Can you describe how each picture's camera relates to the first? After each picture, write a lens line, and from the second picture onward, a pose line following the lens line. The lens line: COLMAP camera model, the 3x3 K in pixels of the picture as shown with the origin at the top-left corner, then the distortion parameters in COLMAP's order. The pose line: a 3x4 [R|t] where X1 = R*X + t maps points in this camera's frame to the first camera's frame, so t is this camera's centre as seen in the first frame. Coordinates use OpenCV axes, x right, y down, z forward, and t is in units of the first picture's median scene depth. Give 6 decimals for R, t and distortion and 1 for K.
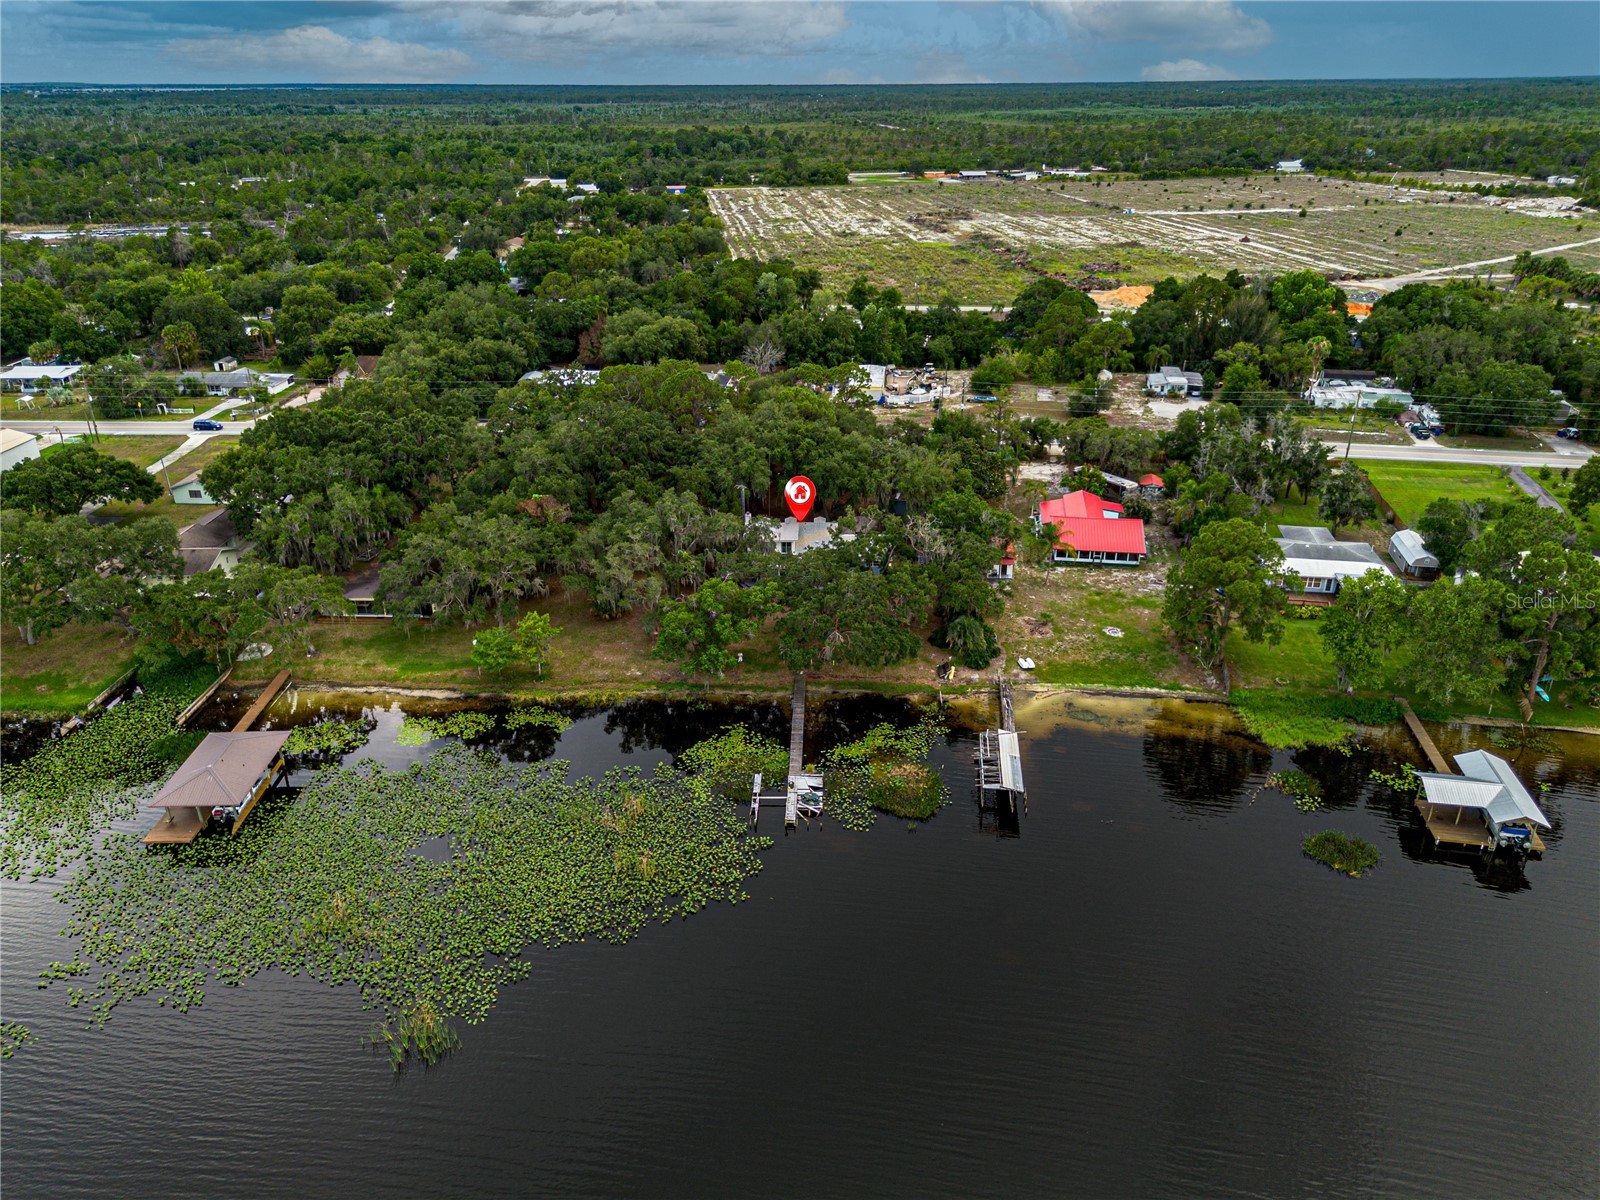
lens RADIAL K [[1130.0, 0, 800.0], [0, 1130.0, 600.0], [0, 0, 1]] dist [0.091346, -0.001078]
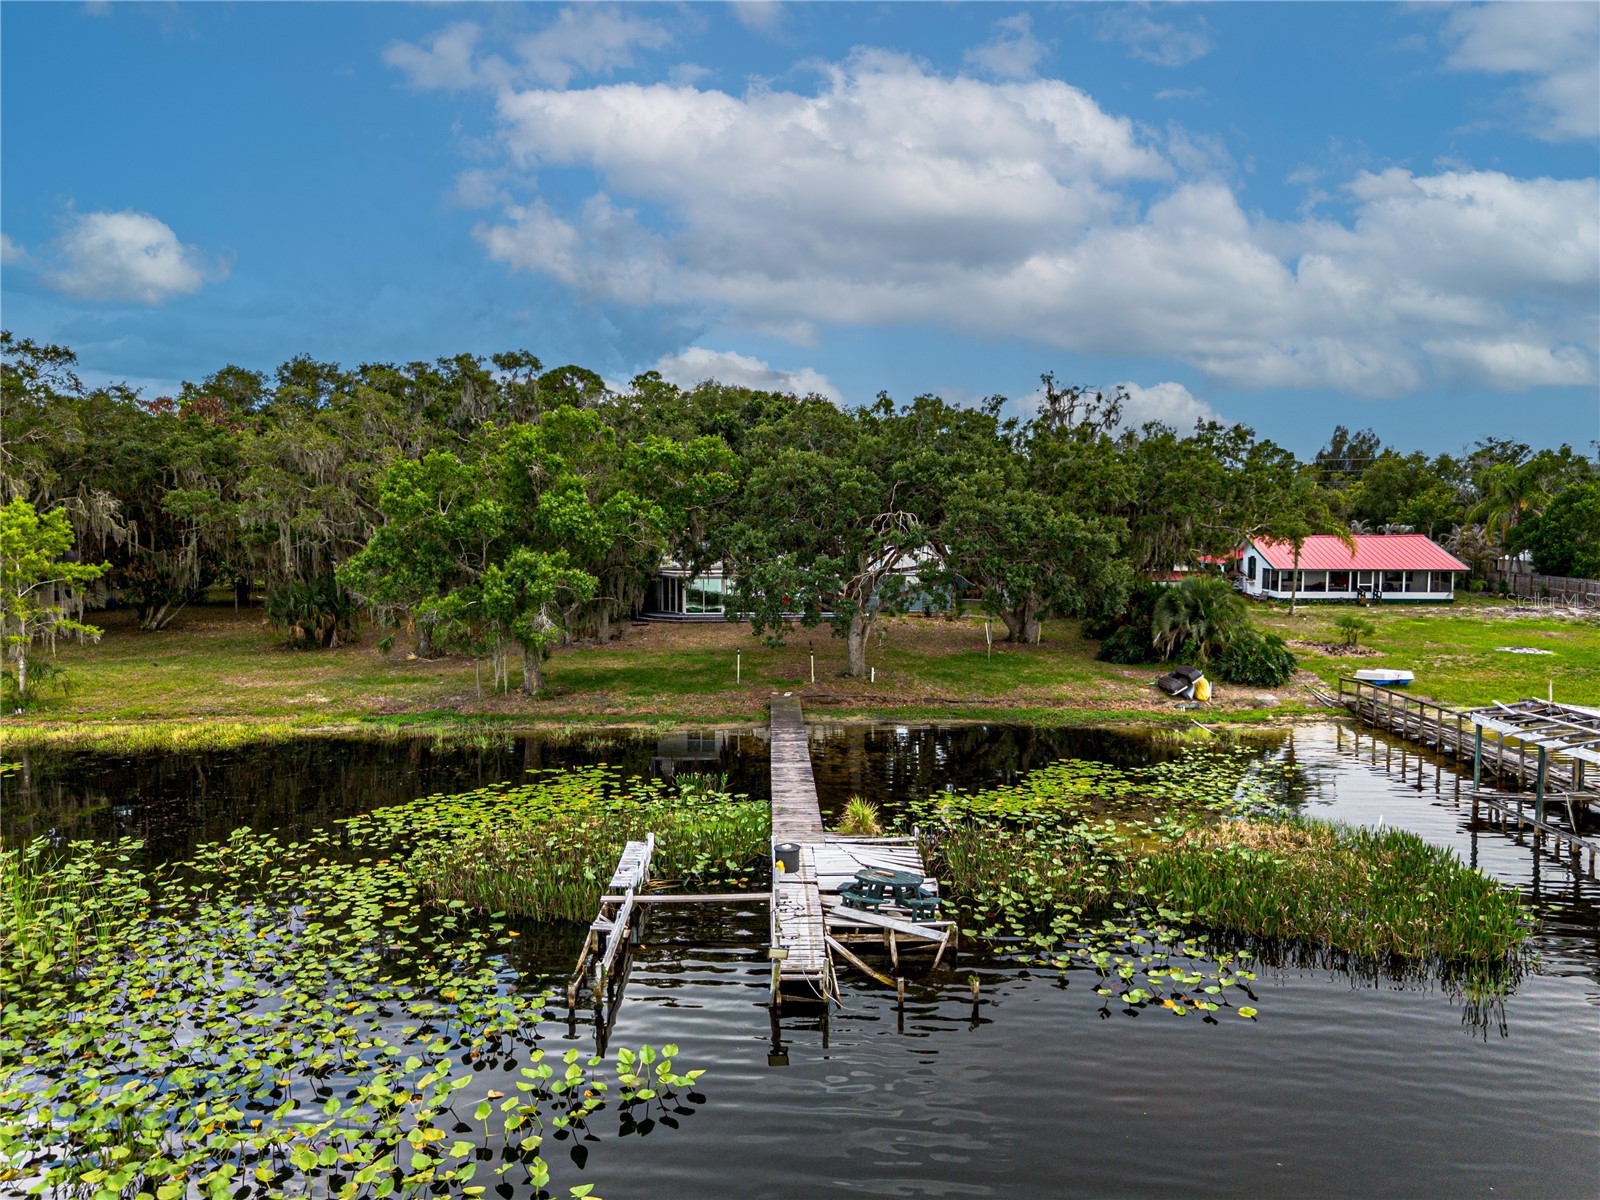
lens RADIAL K [[1126.0, 0, 794.7], [0, 1126.0, 605.3], [0, 0, 1]] dist [0.023475, -0.007217]
pose [[0.998699, -0.001719, 0.050960, -0.015105], [0.019560, 0.935887, -0.351756, 0.169505], [-0.047088, 0.352295, 0.934703, 0.678628]]
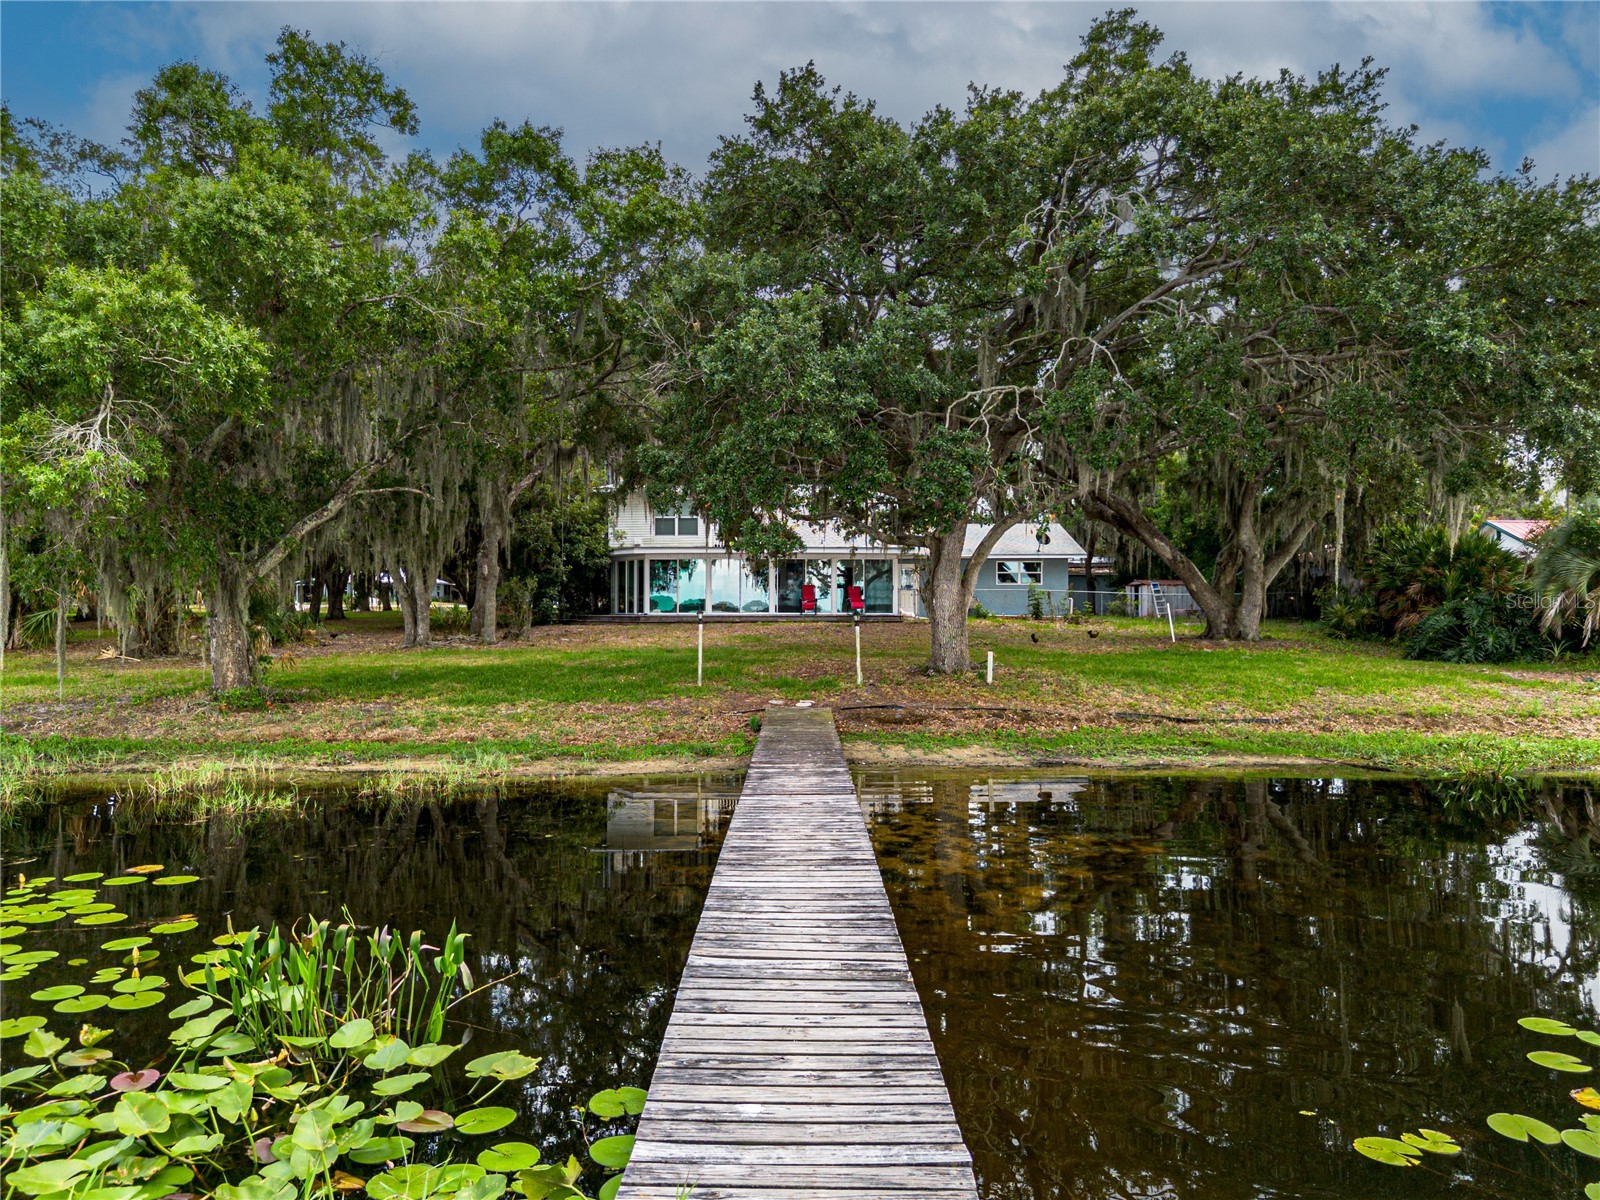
lens RADIAL K [[1126.0, 0, 794.7], [0, 1126.0, 605.3], [0, 0, 1]] dist [0.023475, -0.007217]
pose [[0.999706, 0.001387, 0.024221, -0.003988], [0.009016, 0.905629, -0.423974, 0.123337], [-0.022523, 0.424068, 0.905350, 0.879883]]
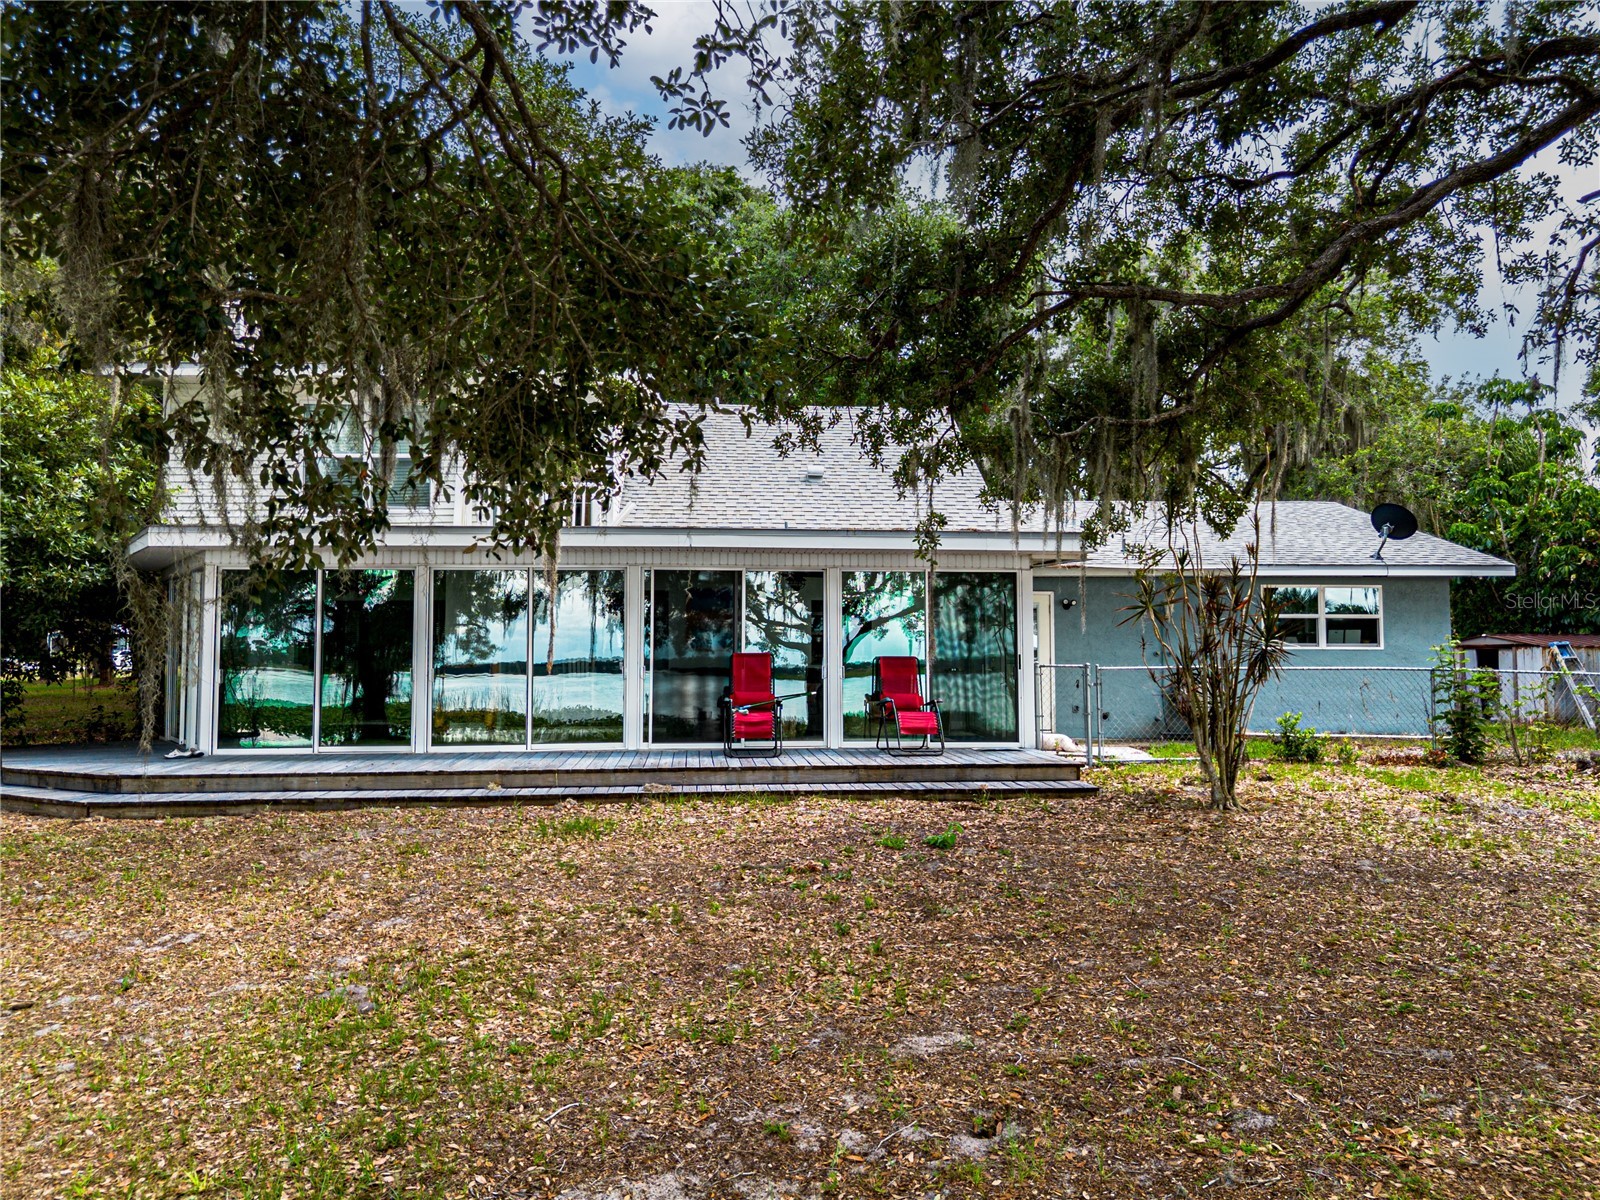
lens RADIAL K [[1126.0, 0, 794.7], [0, 1126.0, 605.3], [0, 0, 1]] dist [0.023475, -0.007217]
pose [[0.996020, 0.004936, 0.088991, 0.003204], [0.036547, 0.888048, -0.458296, 0.018313], [-0.081290, 0.459724, 0.884334, 1.088753]]
